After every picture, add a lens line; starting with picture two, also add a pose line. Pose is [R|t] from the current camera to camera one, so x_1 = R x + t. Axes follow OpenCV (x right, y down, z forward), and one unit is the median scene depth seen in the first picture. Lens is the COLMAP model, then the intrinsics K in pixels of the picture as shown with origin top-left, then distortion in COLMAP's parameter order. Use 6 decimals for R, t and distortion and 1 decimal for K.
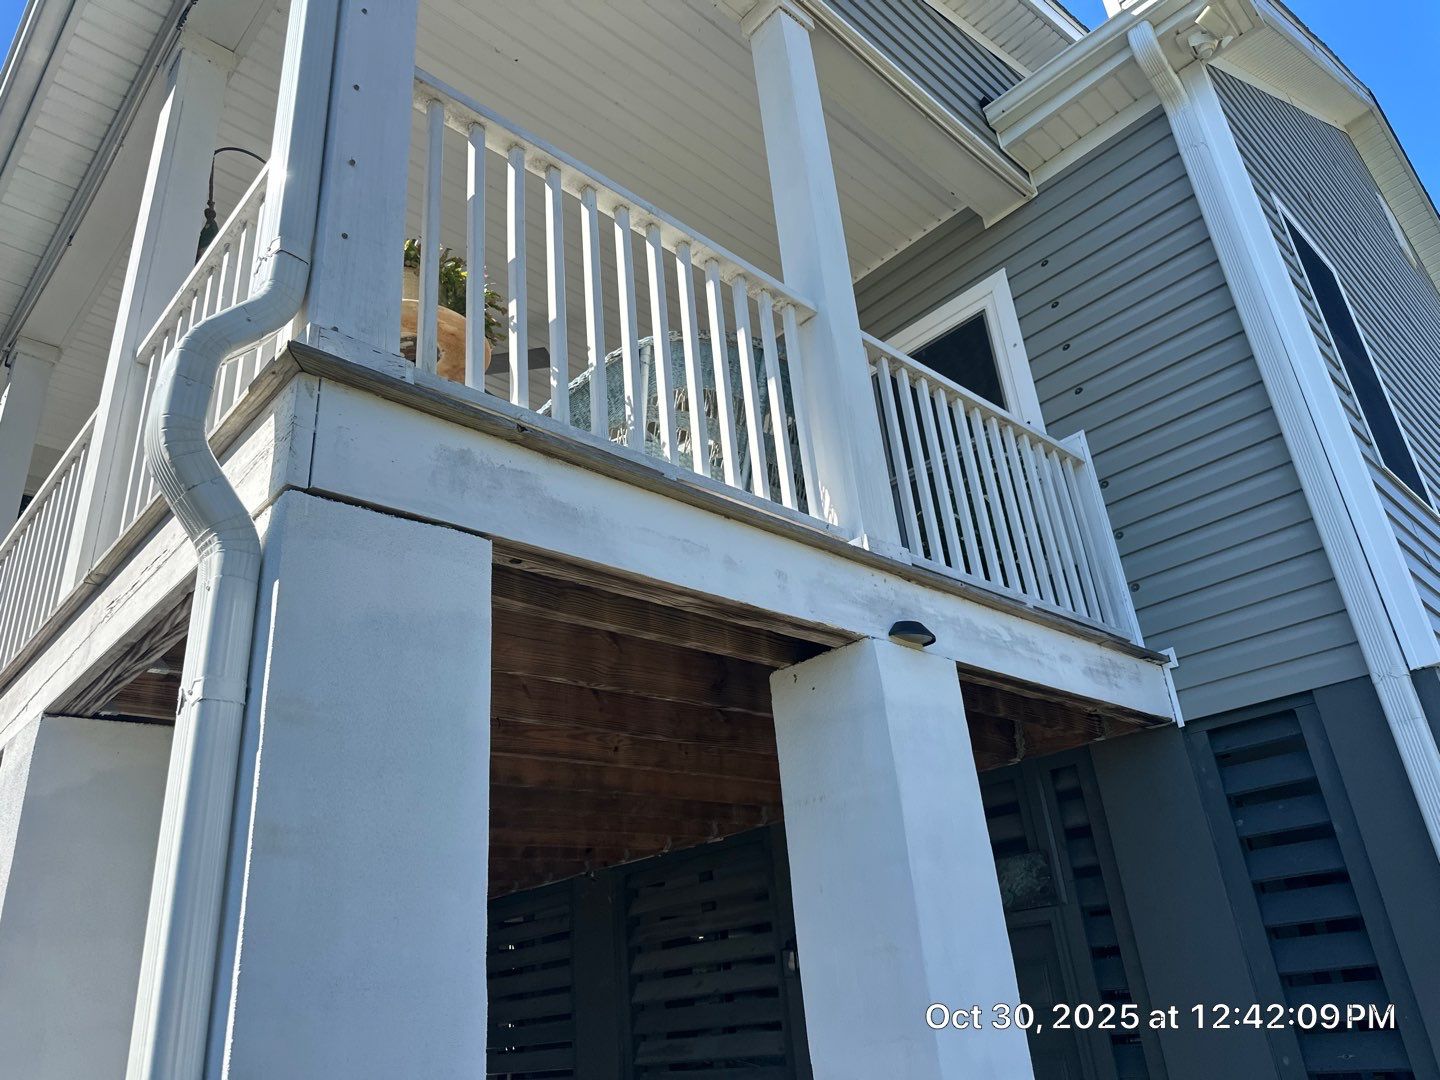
lens RADIAL K [[1016.6, 0, 720.0], [0, 1016.6, 540.0], [0, 0, 1]] dist [0.060874, -0.001471]
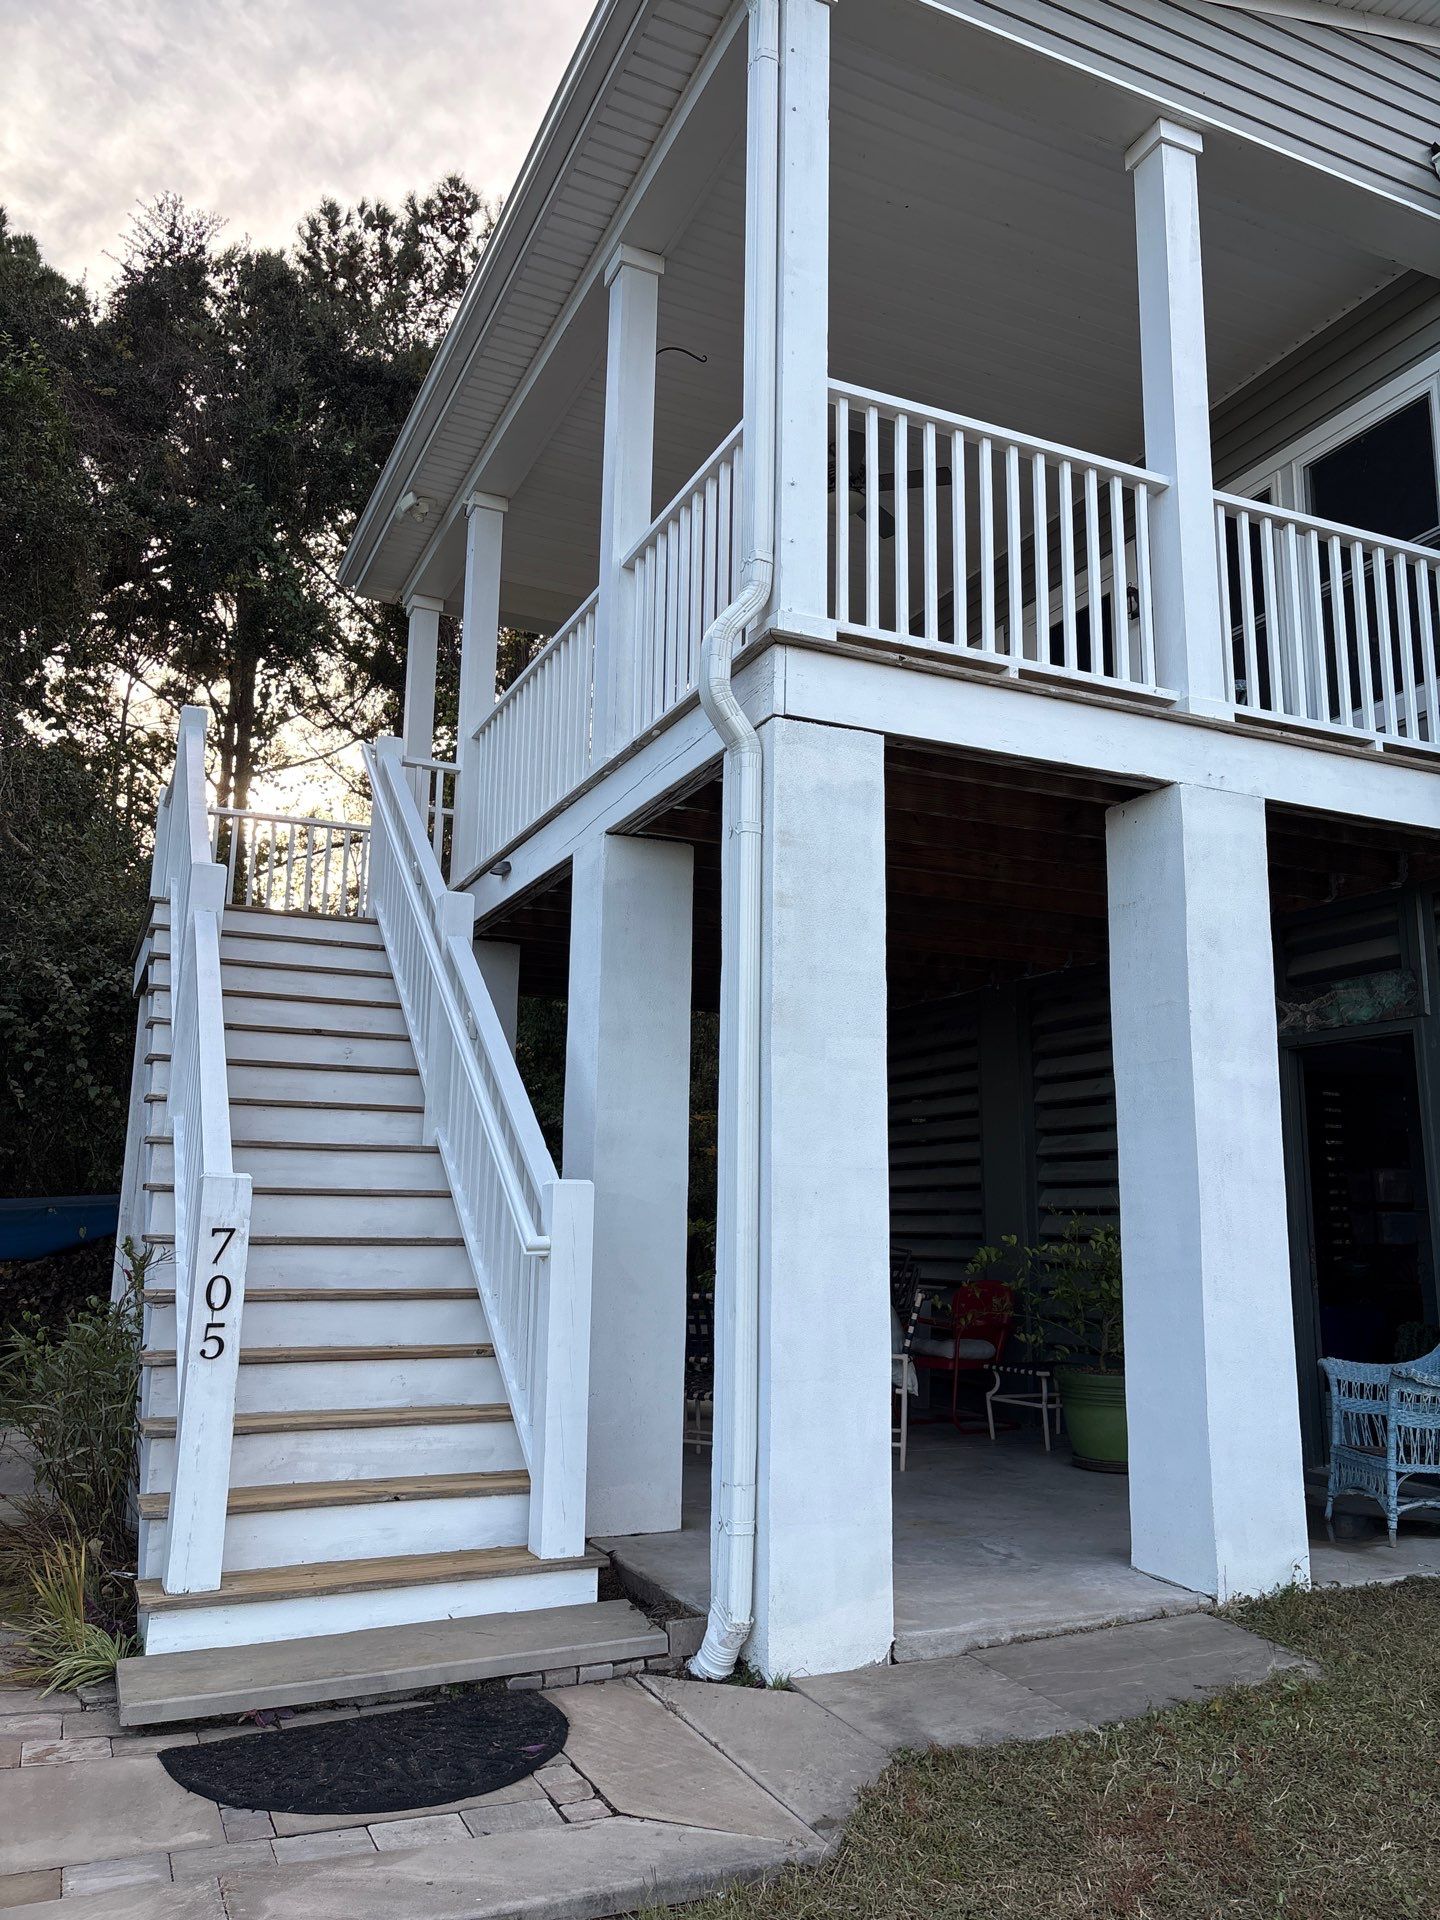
lens RADIAL K [[1435.2, 0, 720.0], [0, 1435.2, 960.0], [0, 0, 1]] dist [-0.002662, -0.007134]
pose [[0.939033, 0.037728, -0.341752, 0.218394], [0.050890, 0.967763, 0.246666, -0.153658], [0.340041, -0.249019, 0.906841, -0.842210]]
